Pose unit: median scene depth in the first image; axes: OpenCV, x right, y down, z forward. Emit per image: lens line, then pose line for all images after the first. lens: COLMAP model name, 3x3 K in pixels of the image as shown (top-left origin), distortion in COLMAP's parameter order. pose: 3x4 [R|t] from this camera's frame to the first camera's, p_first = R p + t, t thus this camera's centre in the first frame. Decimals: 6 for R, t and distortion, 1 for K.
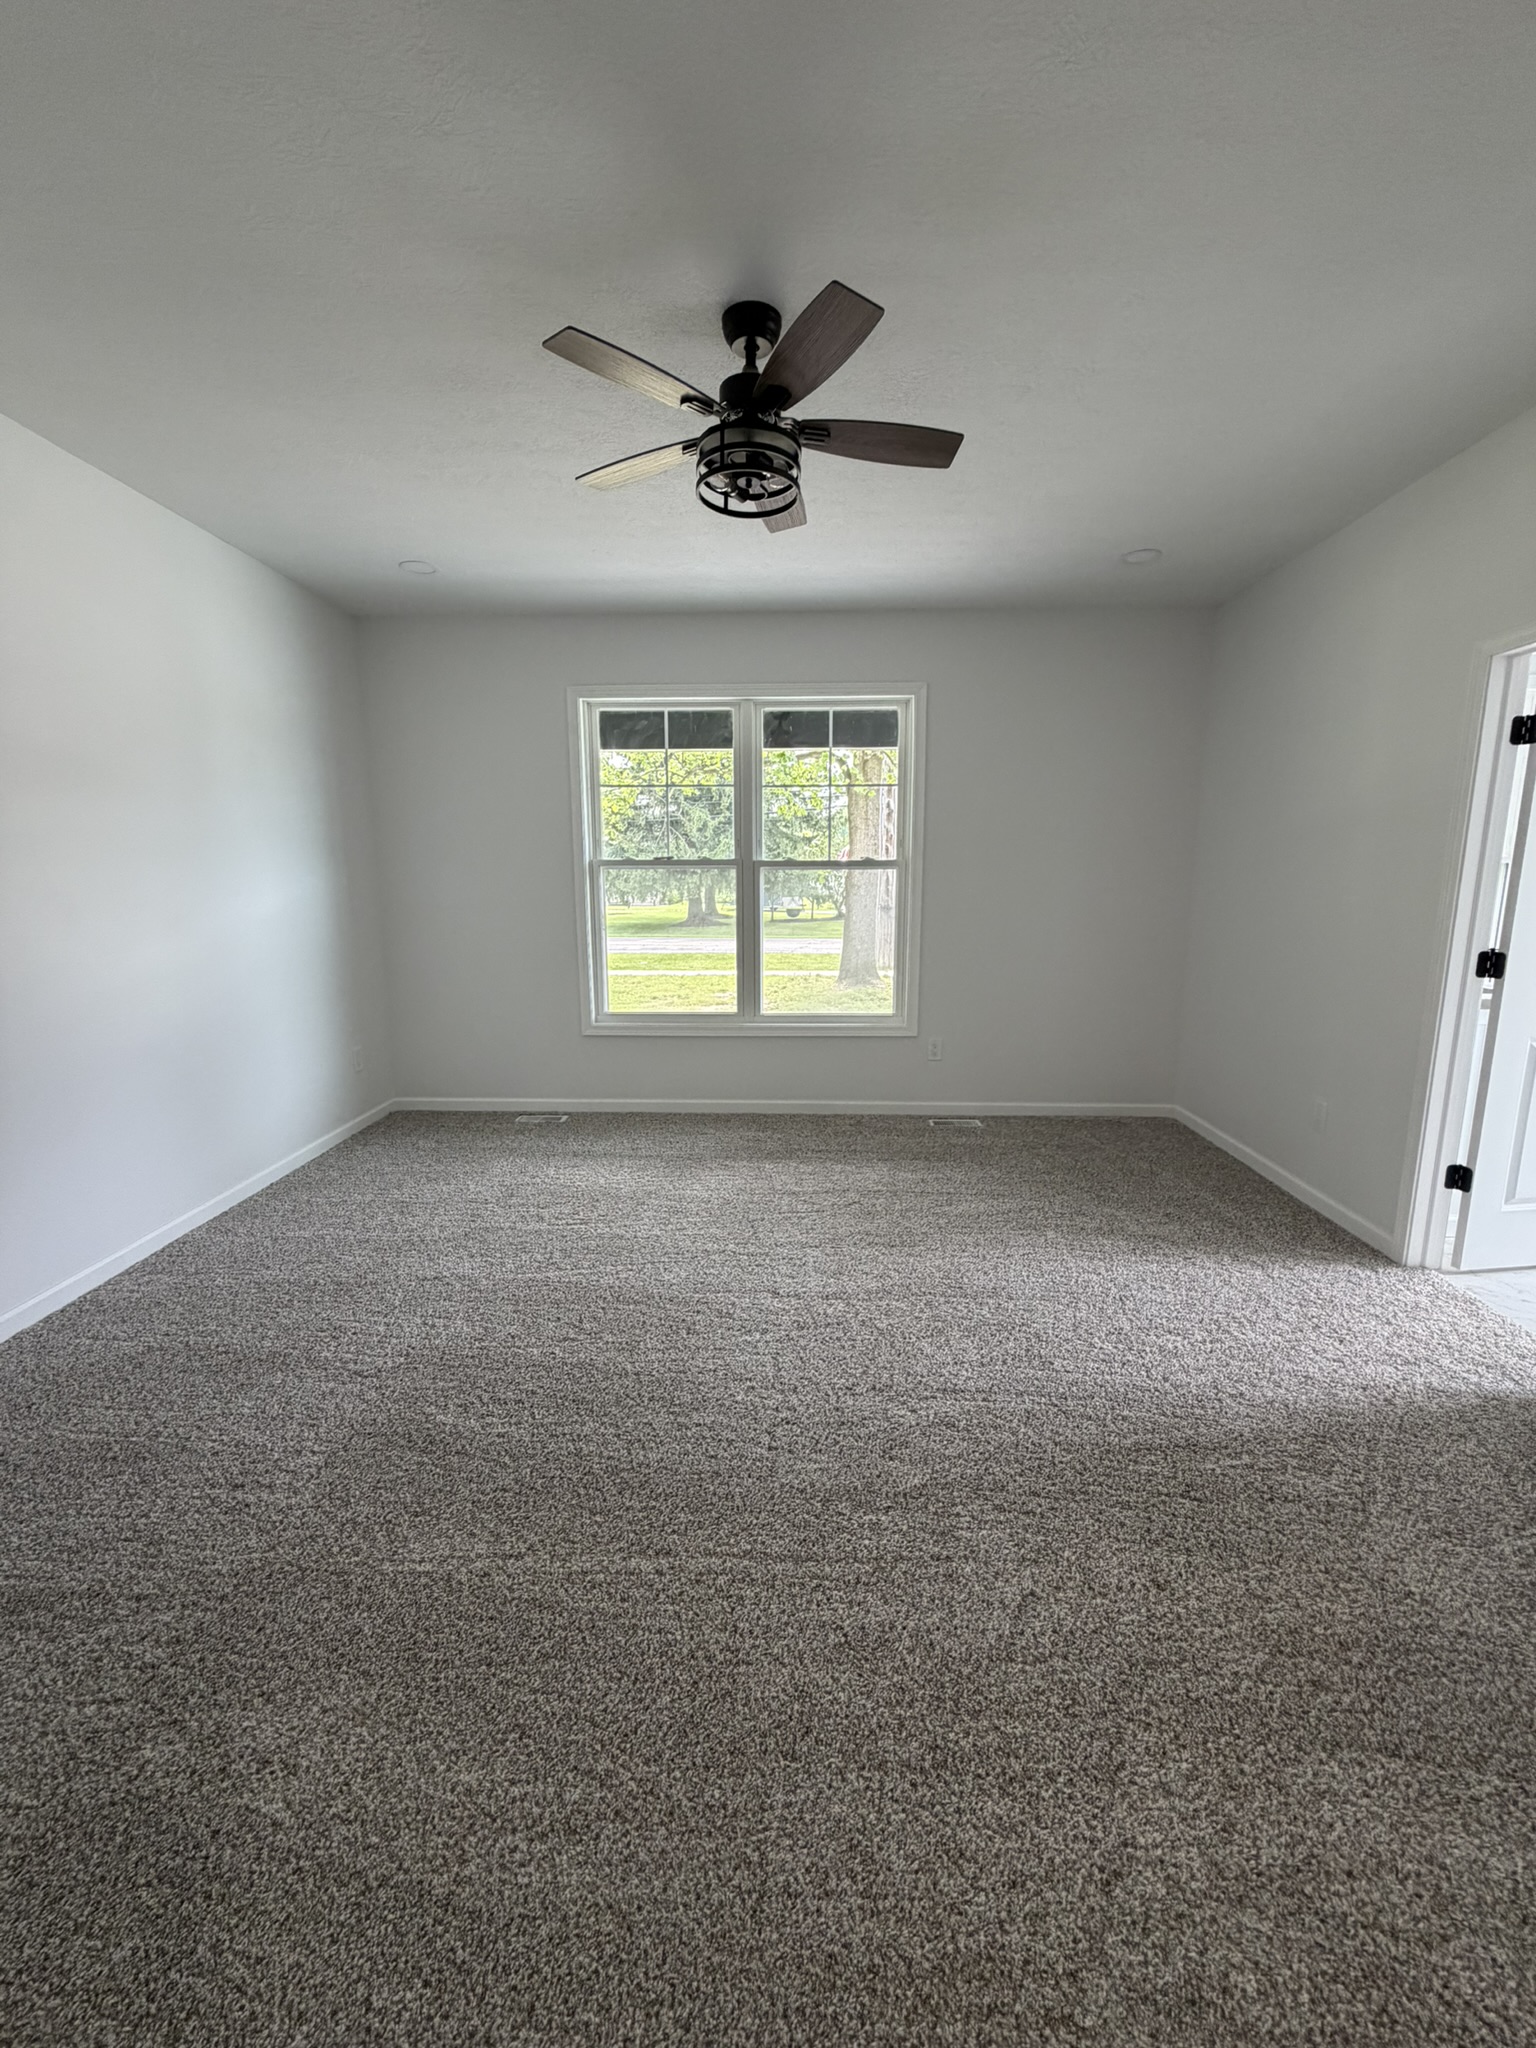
lens RADIAL K [[812.9, 0, 764.9], [0, 812.9, 1010.0], [0, 0, 1]] dist [0.000560, 0.000150]
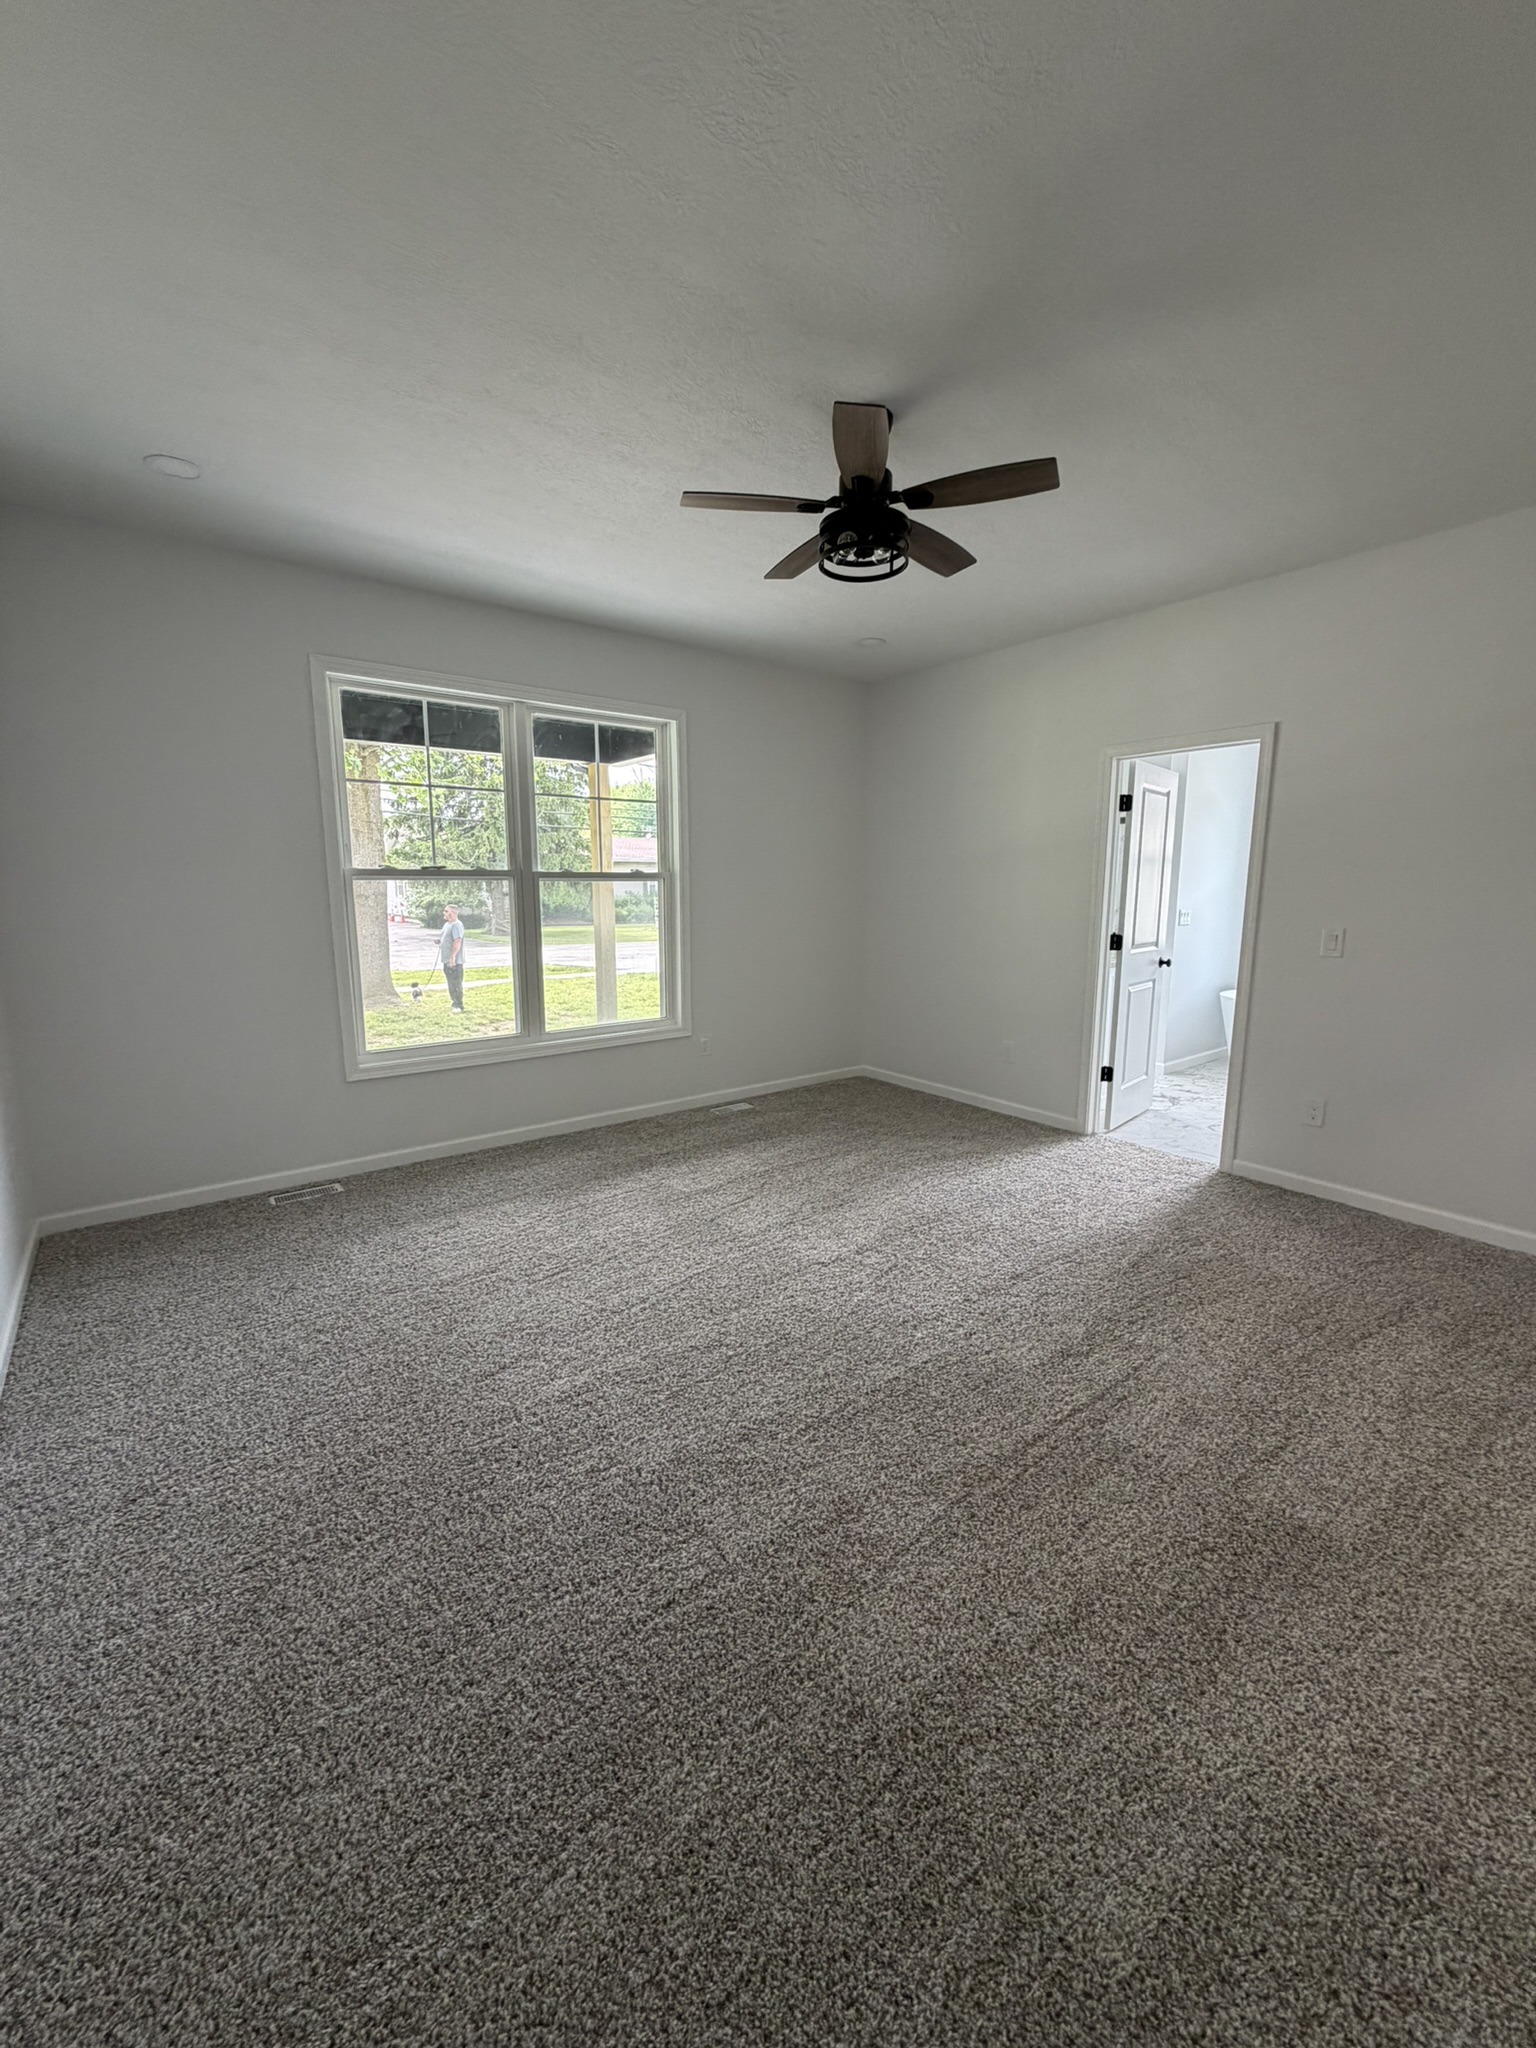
lens RADIAL K [[812.9, 0, 763.3], [0, 812.9, 1013.1], [0, 0, 1]] dist [0.000560, 0.000150]
pose [[0.772790, -0.099138, 0.626870, -0.424369], [0.102431, 0.994258, 0.030966, -0.021802], [-0.626341, 0.040281, 0.778508, 0.097930]]
